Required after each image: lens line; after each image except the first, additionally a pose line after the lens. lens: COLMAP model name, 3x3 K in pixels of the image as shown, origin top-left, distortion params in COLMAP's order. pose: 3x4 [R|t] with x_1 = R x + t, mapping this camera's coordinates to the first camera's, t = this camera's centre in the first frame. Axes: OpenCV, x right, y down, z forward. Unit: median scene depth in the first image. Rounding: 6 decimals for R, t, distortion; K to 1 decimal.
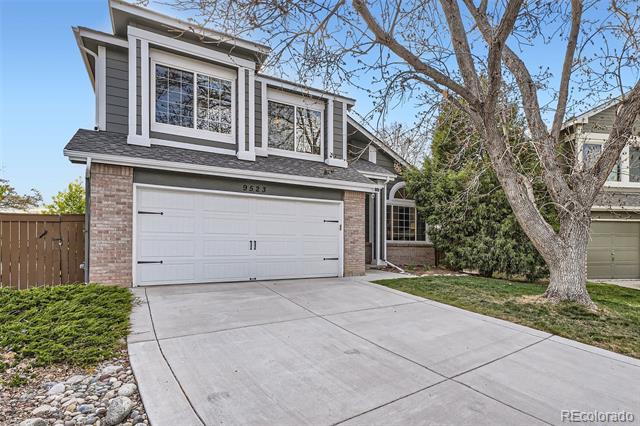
lens RADIAL K [[311.1, 0, 320.5], [0, 311.1, 208.9], [0, 0, 1]] dist [-0.000353, -0.000089]
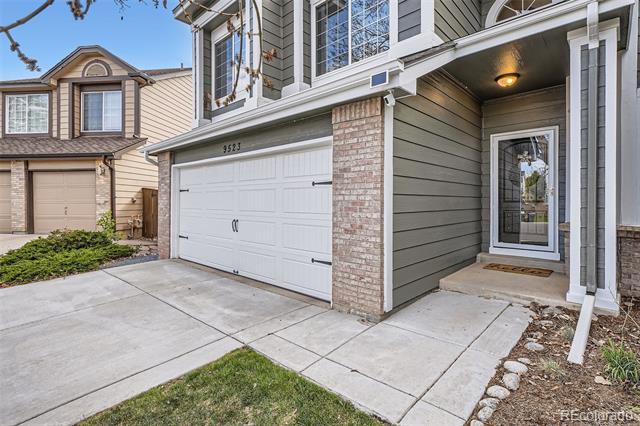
lens RADIAL K [[311.1, 0, 320.5], [0, 311.1, 208.9], [0, 0, 1]] dist [-0.000353, -0.000089]
pose [[0.344258, 0.018974, -0.938683, 0.562751], [0.114446, 0.991492, 0.062014, 0.056477], [0.931874, -0.128777, 0.339158, 0.975020]]
